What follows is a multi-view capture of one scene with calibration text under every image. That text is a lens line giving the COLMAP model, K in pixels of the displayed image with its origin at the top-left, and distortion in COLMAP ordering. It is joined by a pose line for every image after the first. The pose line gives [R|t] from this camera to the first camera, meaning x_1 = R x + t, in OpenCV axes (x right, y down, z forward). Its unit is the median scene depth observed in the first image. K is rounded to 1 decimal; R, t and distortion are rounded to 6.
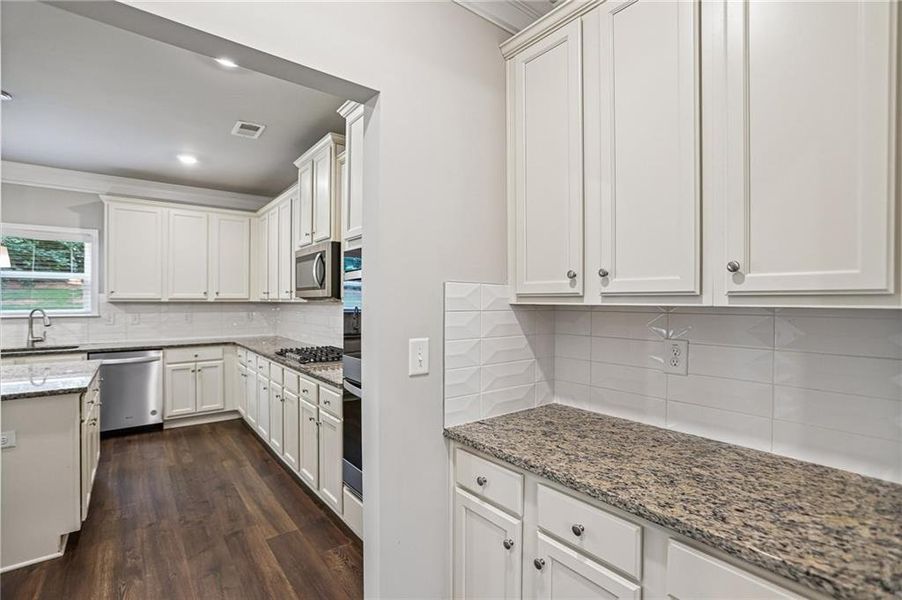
lens RADIAL K [[415.8, 0, 451.0], [0, 415.8, 300.0], [0, 0, 1]] dist [-0.073252, 0.029680]
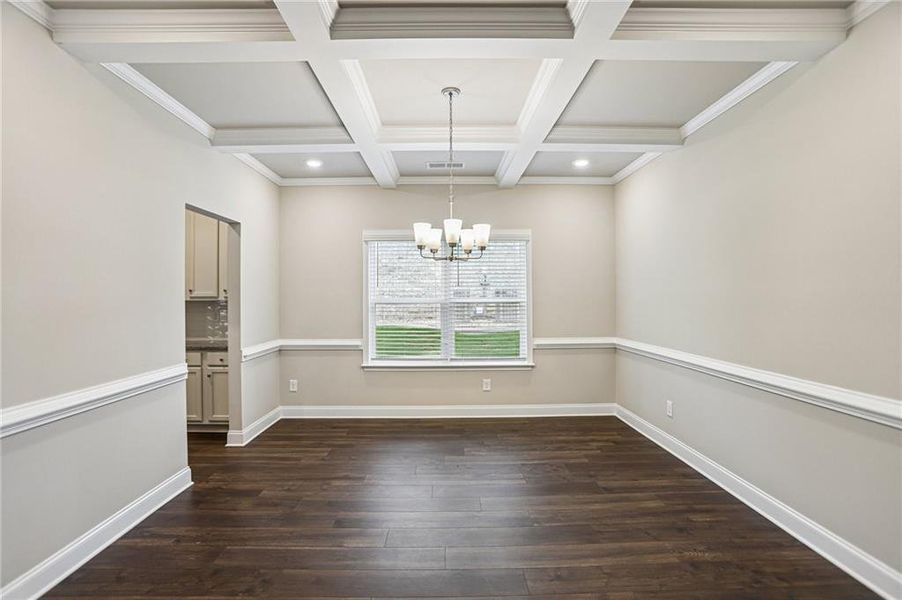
lens RADIAL K [[415.8, 0, 451.0], [0, 415.8, 300.0], [0, 0, 1]] dist [-0.073252, 0.029680]
pose [[0.618456, -0.010491, 0.785749, -0.282720], [0.010363, 0.999933, 0.005195, 0.004533], [-0.785751, 0.004930, 0.618523, -0.841839]]
